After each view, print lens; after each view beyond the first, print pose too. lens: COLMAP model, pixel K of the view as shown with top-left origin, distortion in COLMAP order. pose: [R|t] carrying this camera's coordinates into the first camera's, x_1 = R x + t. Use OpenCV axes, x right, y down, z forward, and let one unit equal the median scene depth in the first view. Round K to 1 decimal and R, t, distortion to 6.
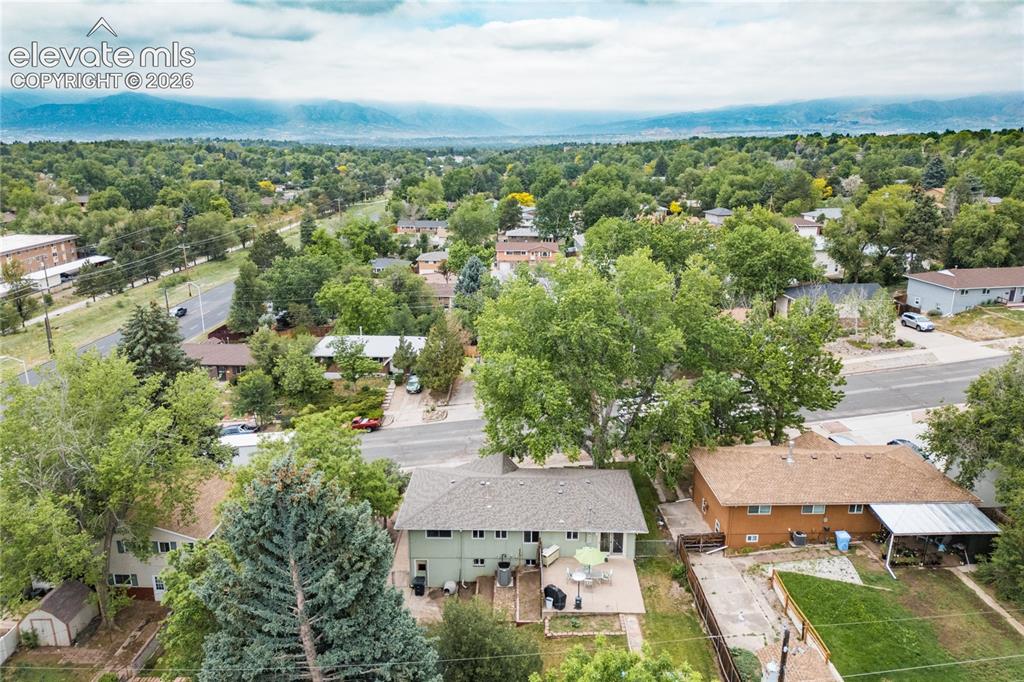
lens RADIAL K [[722.1, 0, 512.0], [0, 722.1, 341.0], [0, 0, 1]] dist [0.035429, -0.003016]
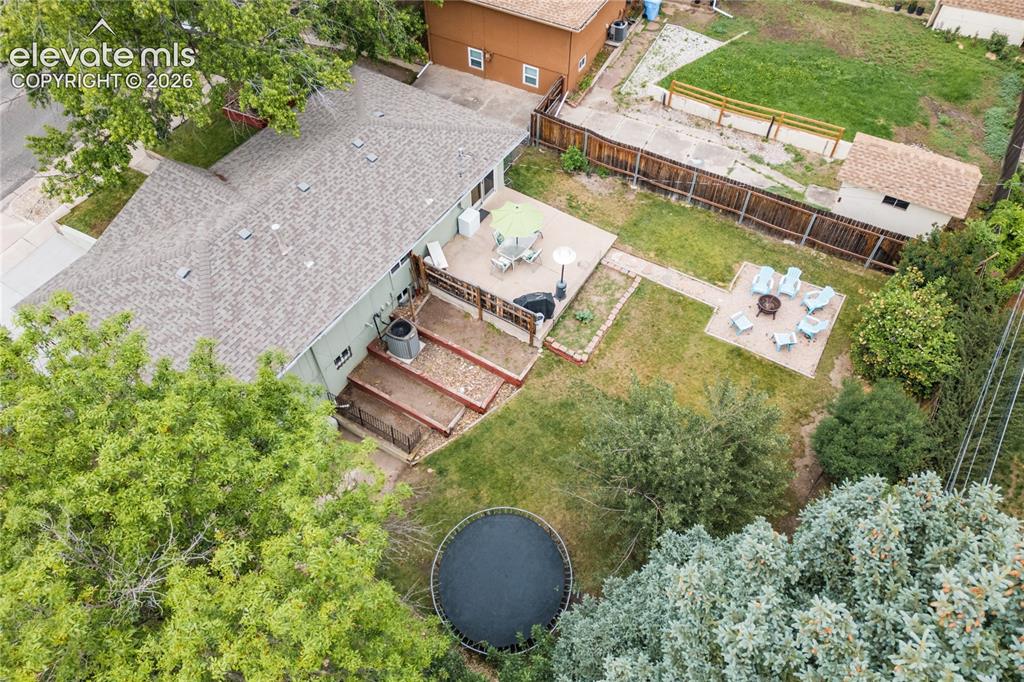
lens RADIAL K [[680.5, 0, 513.9], [0, 680.5, 356.4], [0, 0, 1]] dist [0.028327, -0.000609]
pose [[0.527102, -0.692492, 0.492563, -0.241182], [0.248535, 0.679899, 0.689904, -0.008060], [-0.812646, -0.241230, 0.530484, 0.681779]]
